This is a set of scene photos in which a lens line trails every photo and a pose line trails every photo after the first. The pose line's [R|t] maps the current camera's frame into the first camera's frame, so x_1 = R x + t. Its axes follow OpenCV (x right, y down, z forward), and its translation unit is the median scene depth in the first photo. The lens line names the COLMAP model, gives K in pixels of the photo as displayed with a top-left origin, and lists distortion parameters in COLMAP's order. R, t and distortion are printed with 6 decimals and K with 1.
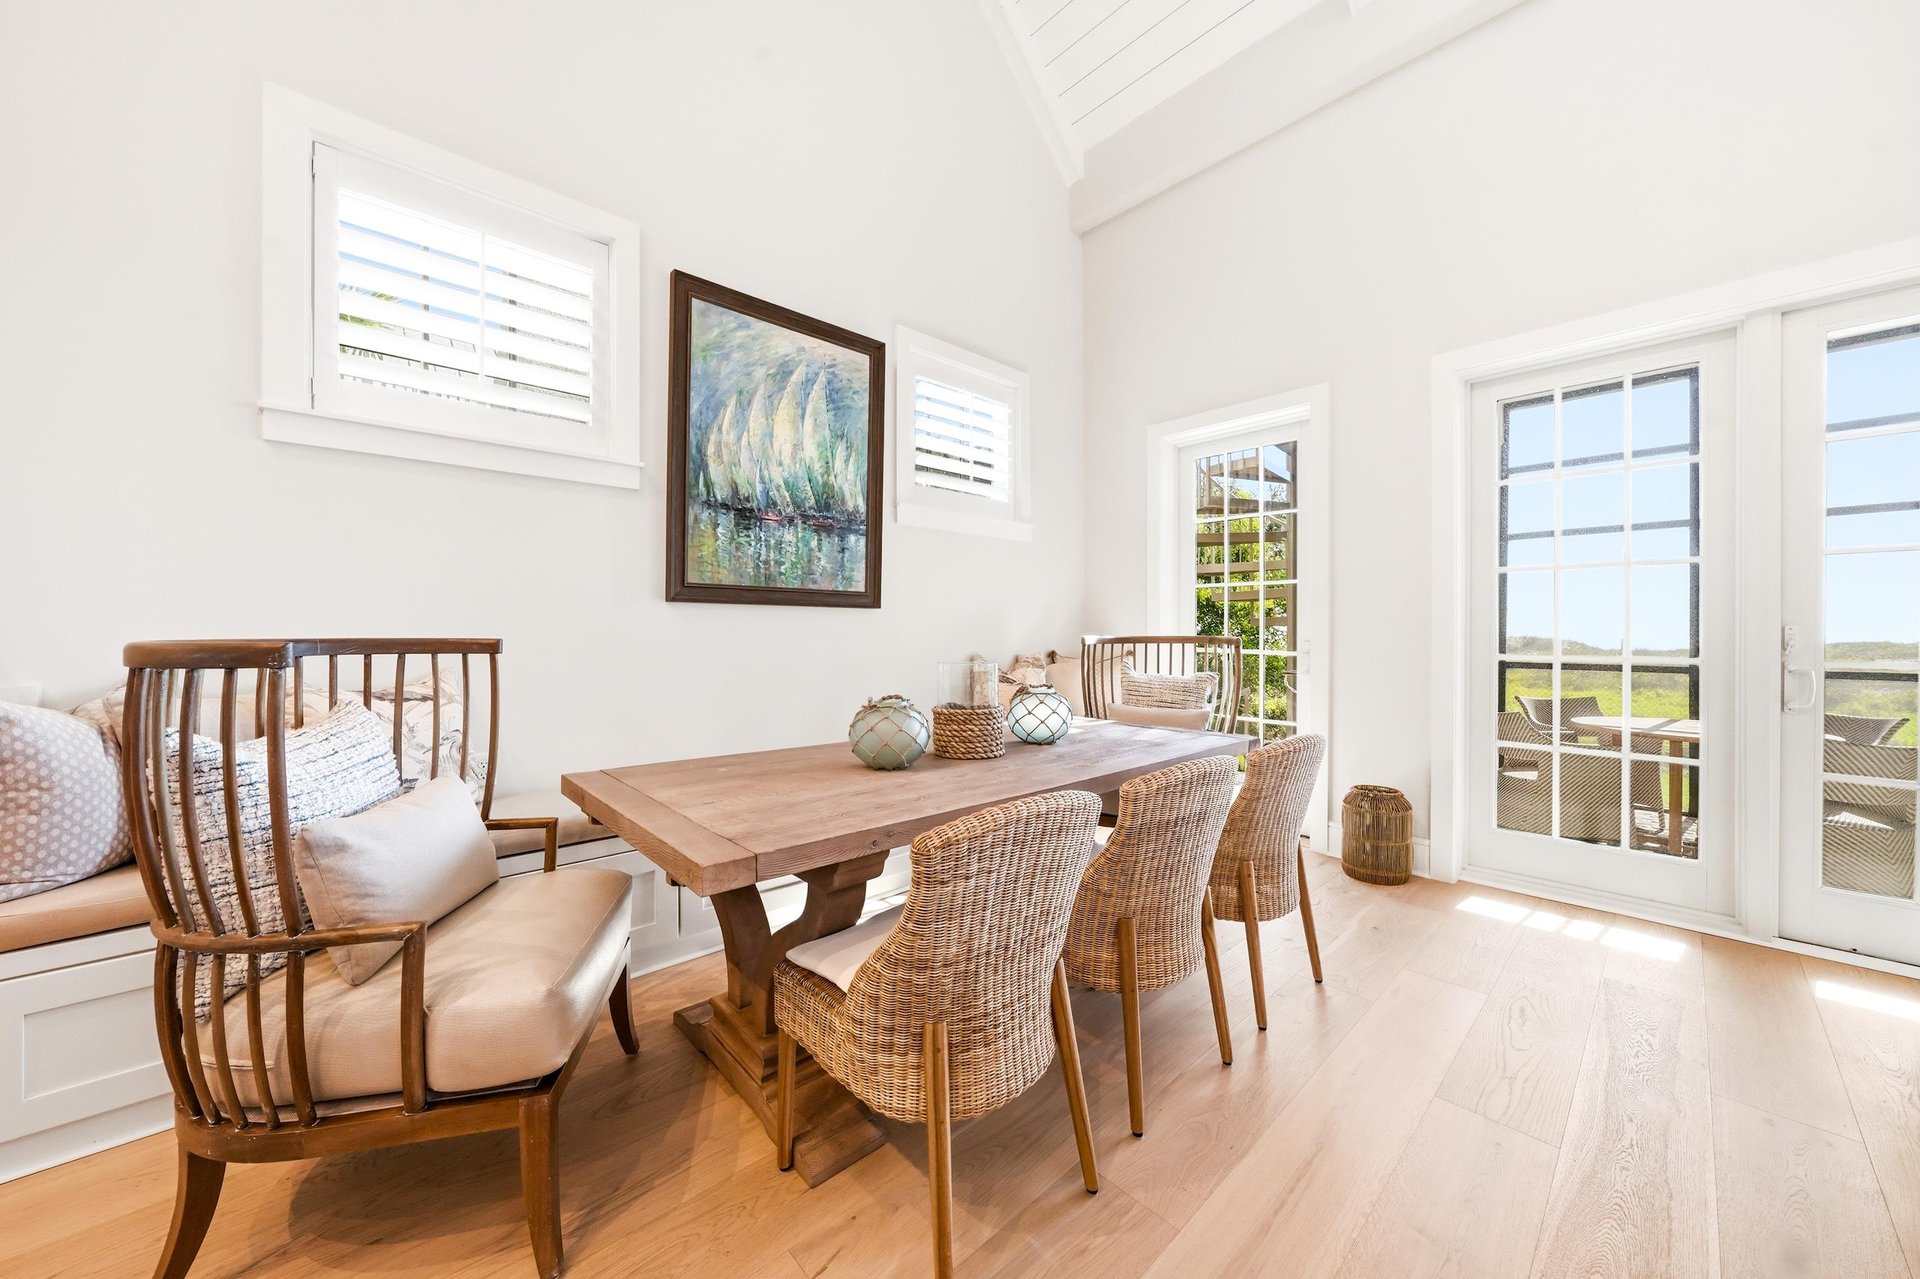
lens RADIAL K [[717.3, 0, 964.9], [0, 717.3, 620.6], [0, 0, 1]] dist [-0.002636, 0.000235]
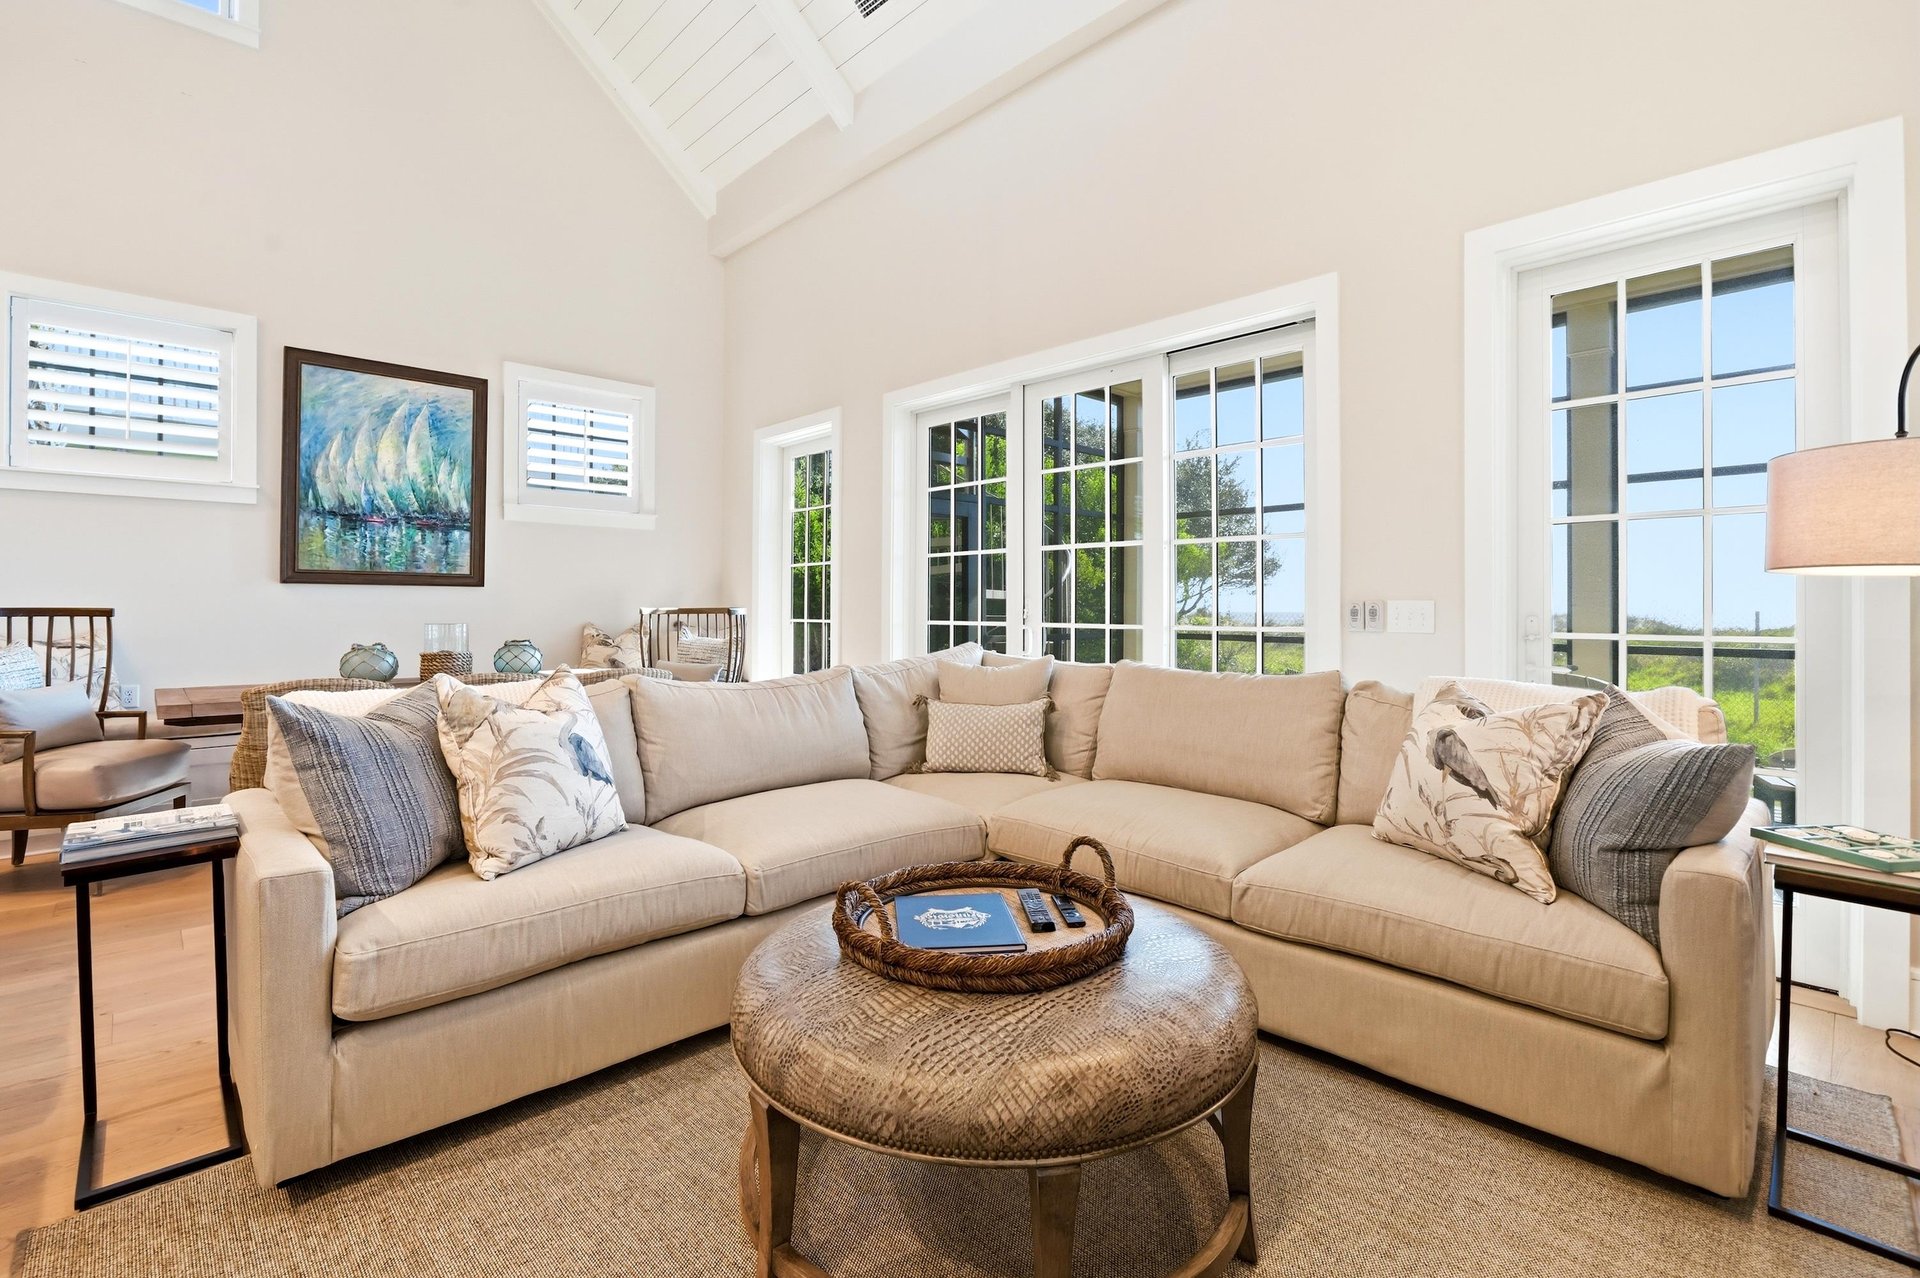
lens RADIAL K [[880.6, 0, 942.8], [0, 880.6, 604.2], [0, 0, 1]] dist [-0.002251, -0.000327]
pose [[0.999108, -0.003952, -0.042052, 0.849078], [0.004270, 0.999963, 0.007459, 0.006196], [0.042021, -0.007632, 0.999088, -0.595032]]
